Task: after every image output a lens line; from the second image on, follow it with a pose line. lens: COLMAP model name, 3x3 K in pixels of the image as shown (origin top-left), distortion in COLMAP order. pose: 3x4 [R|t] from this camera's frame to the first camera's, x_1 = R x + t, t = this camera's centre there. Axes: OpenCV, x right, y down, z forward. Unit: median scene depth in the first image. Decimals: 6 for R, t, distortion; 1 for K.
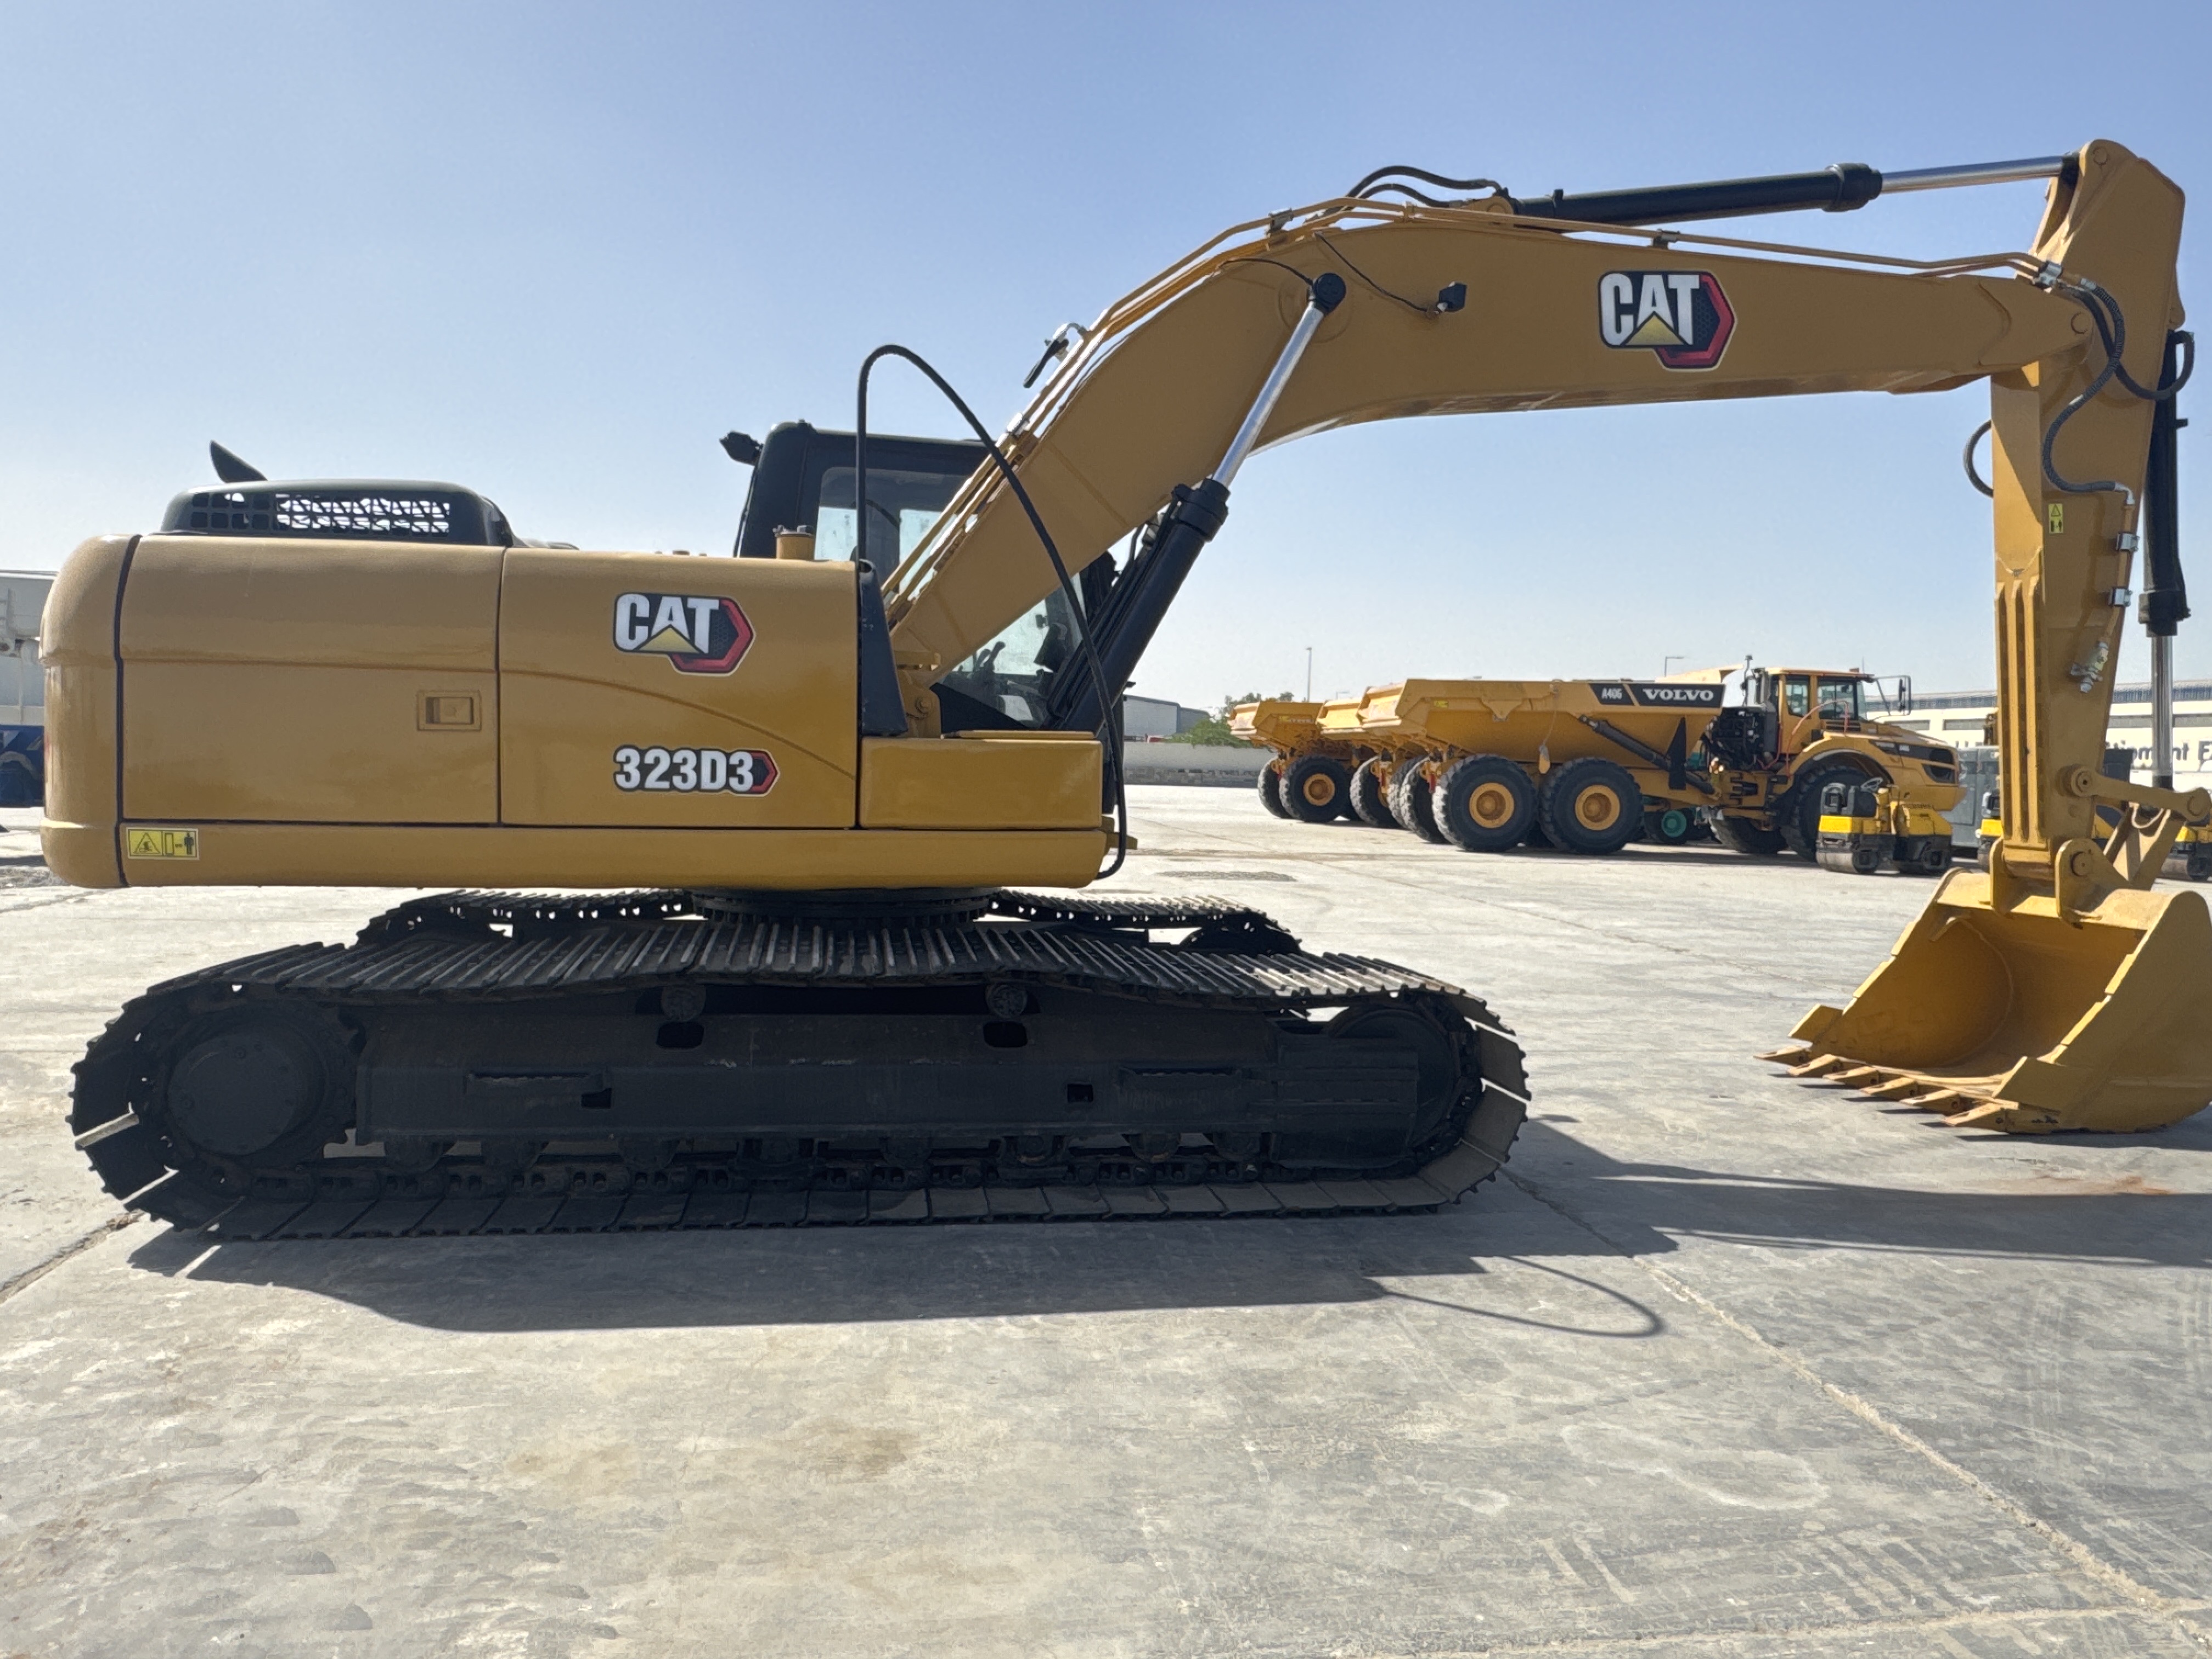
lens RADIAL K [[1525.7, 0, 1100.5], [0, 1525.7, 833.5], [0, 0, 1]] dist [-0.005301, 0.001507]
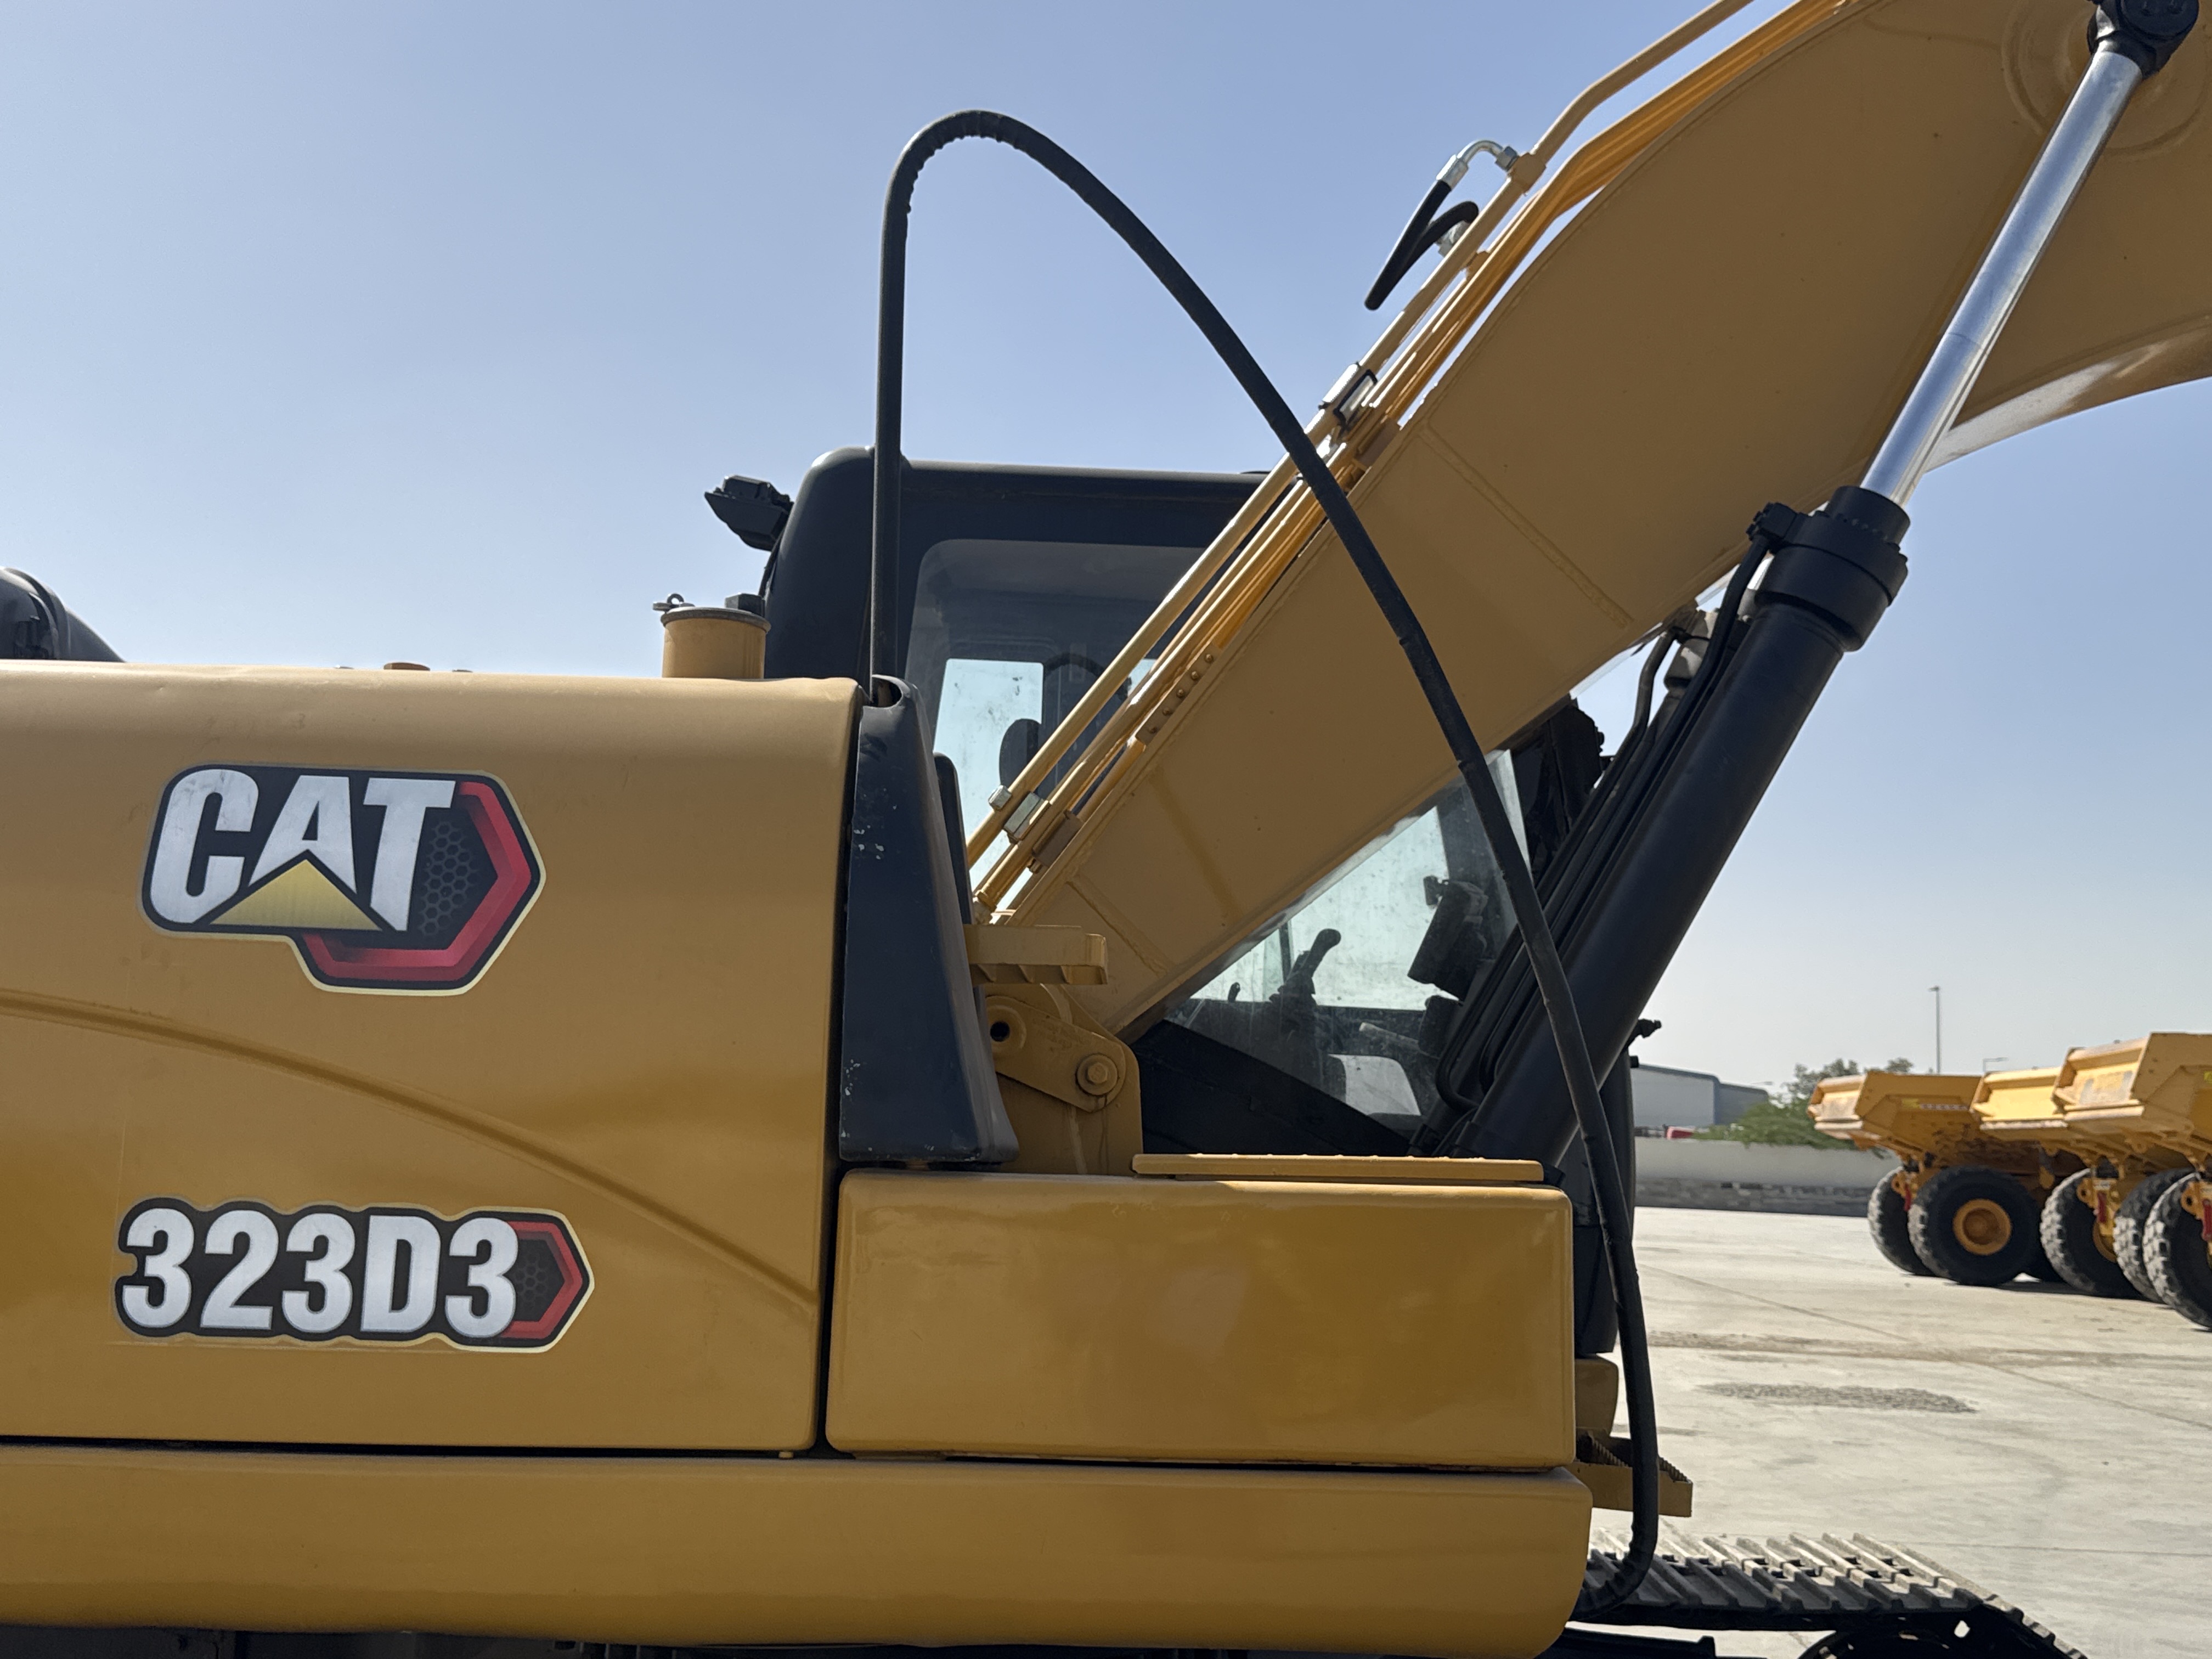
lens RADIAL K [[2208.9, 0, 1124.5], [0, 2208.9, 857.3], [0, 0, 1]] dist [0.069184, 0.000000]
pose [[0.978760, -0.021597, -0.203869, 0.005449], [-0.015987, 0.983367, -0.180927, -0.038535], [0.204385, 0.180343, 0.962135, 0.458555]]
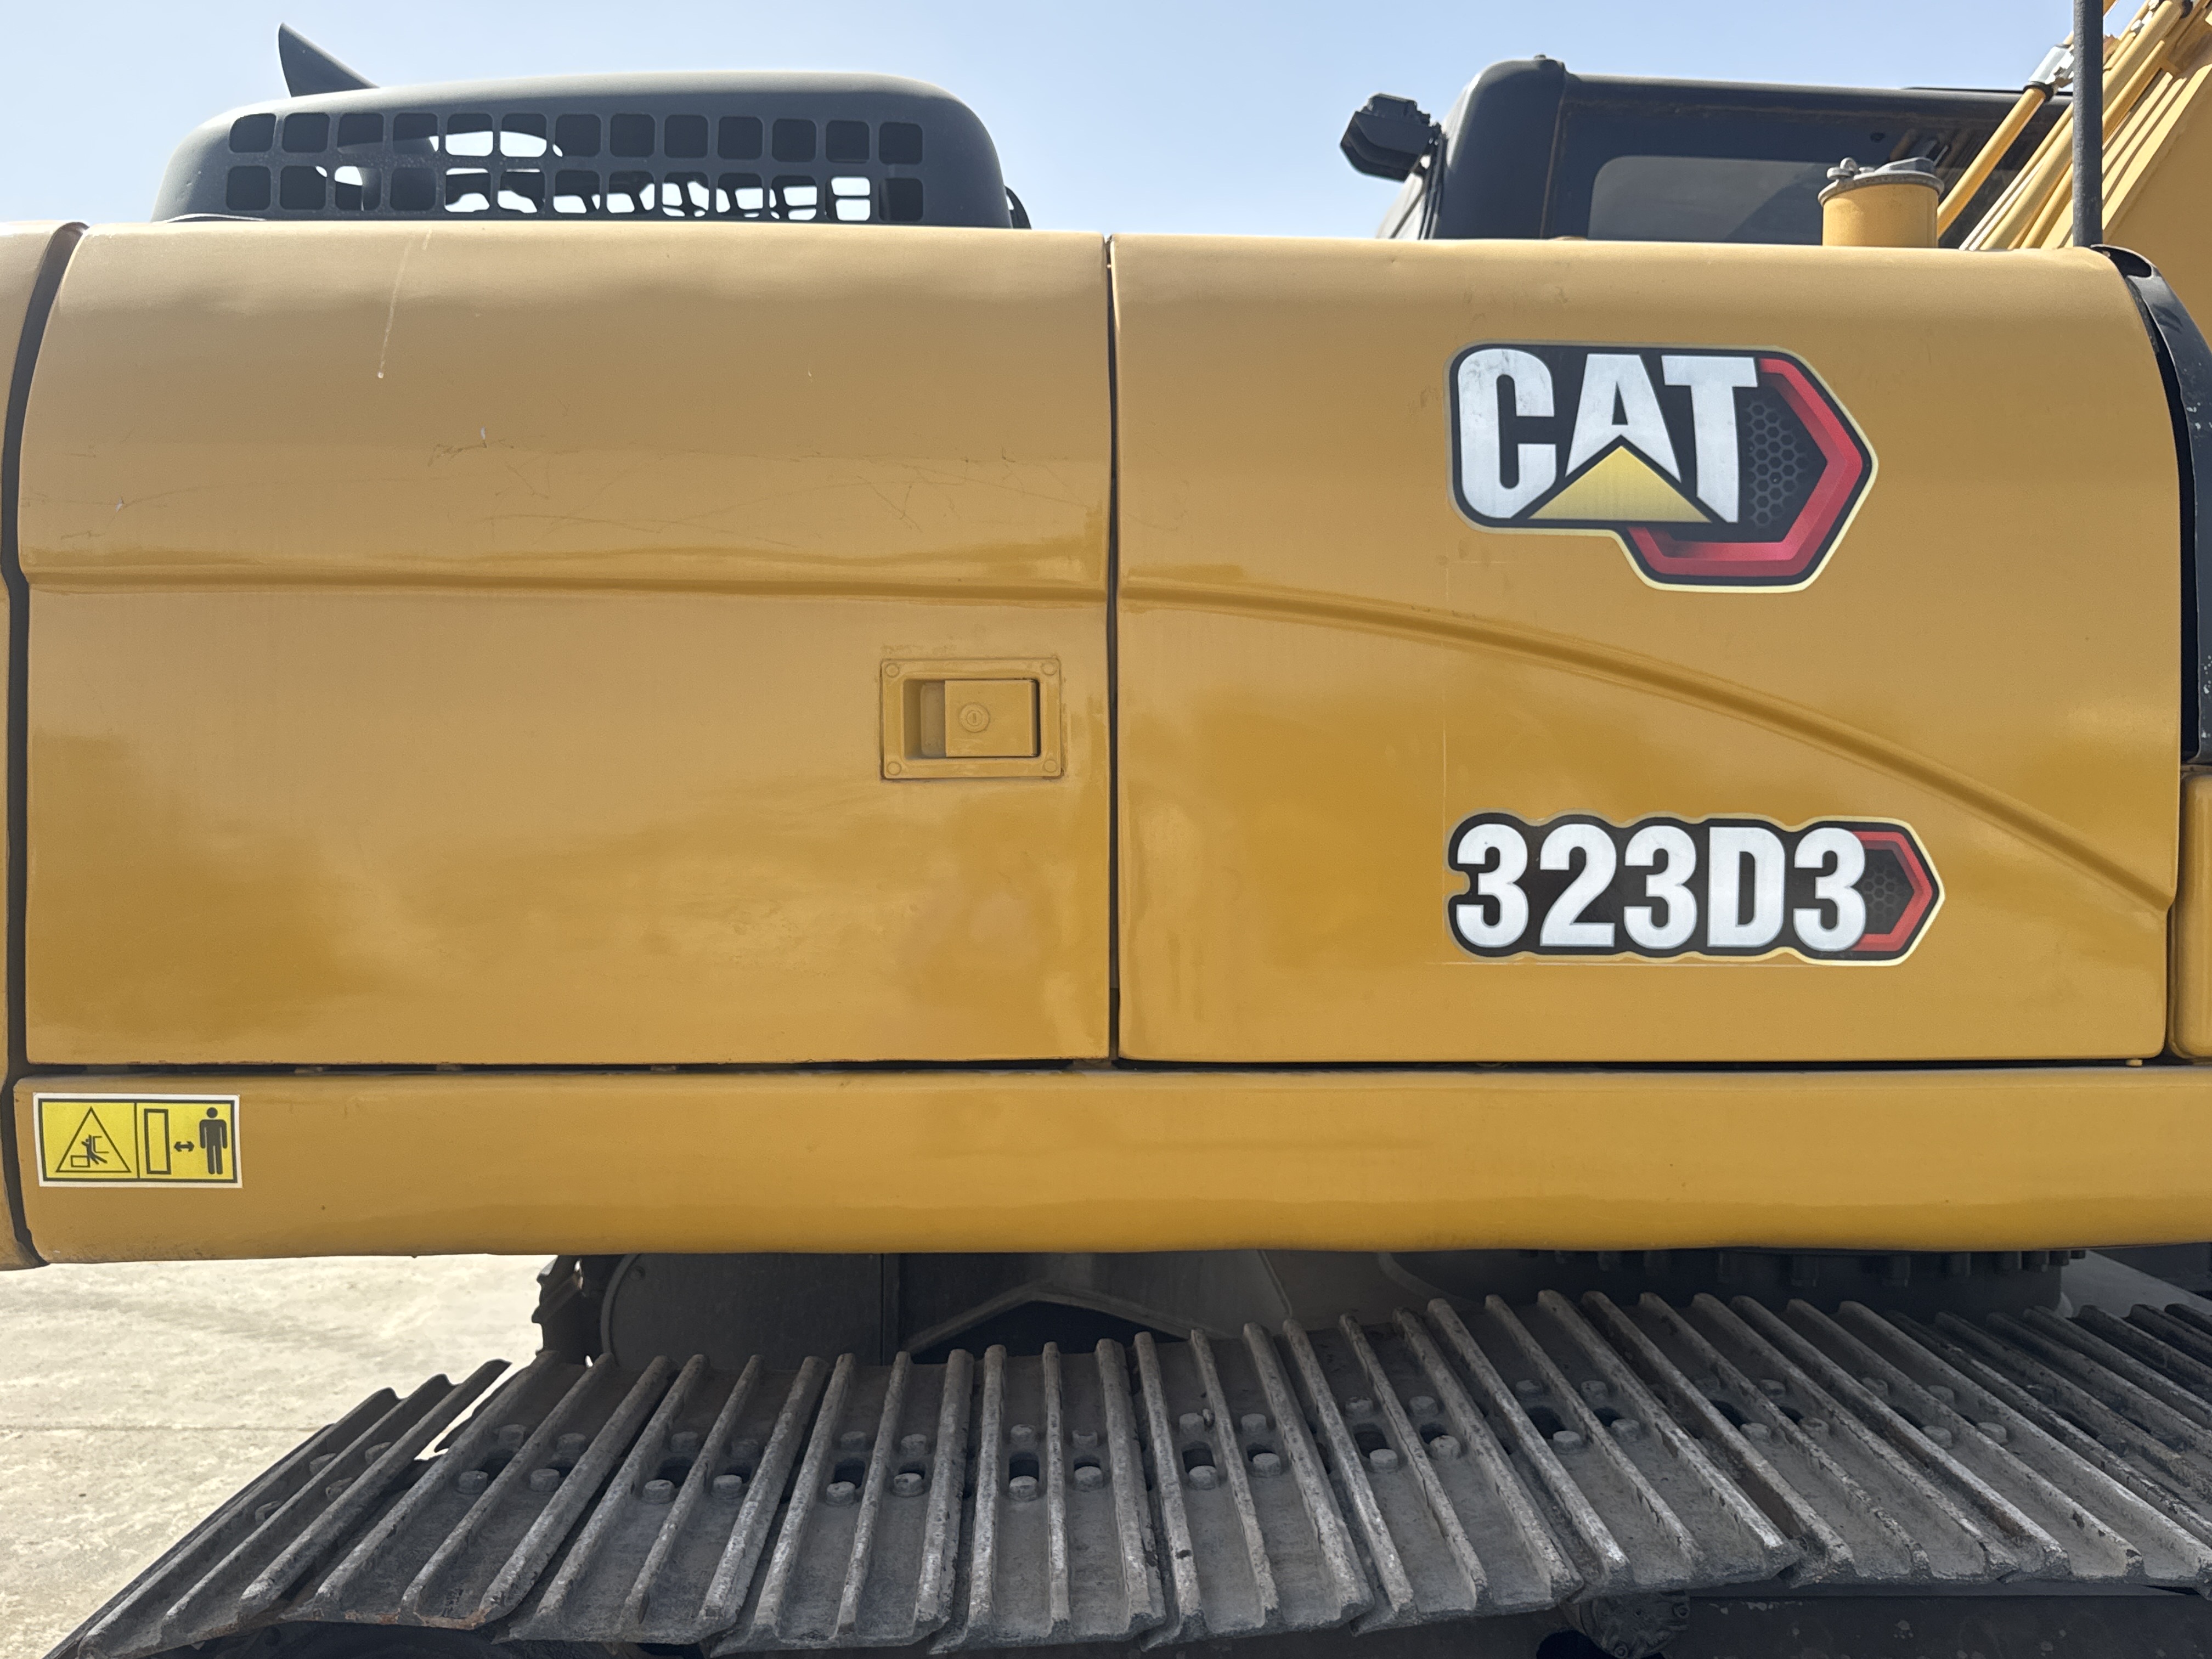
lens RADIAL K [[1922.1, 0, 1086.9], [0, 1922.1, 841.3], [0, 0, 1]] dist [0.092714, -0.162496]
pose [[0.990919, -0.015223, -0.133595, -0.286375], [0.011118, 0.999445, -0.031417, -0.033845], [0.134000, 0.029647, 0.990538, 0.490276]]
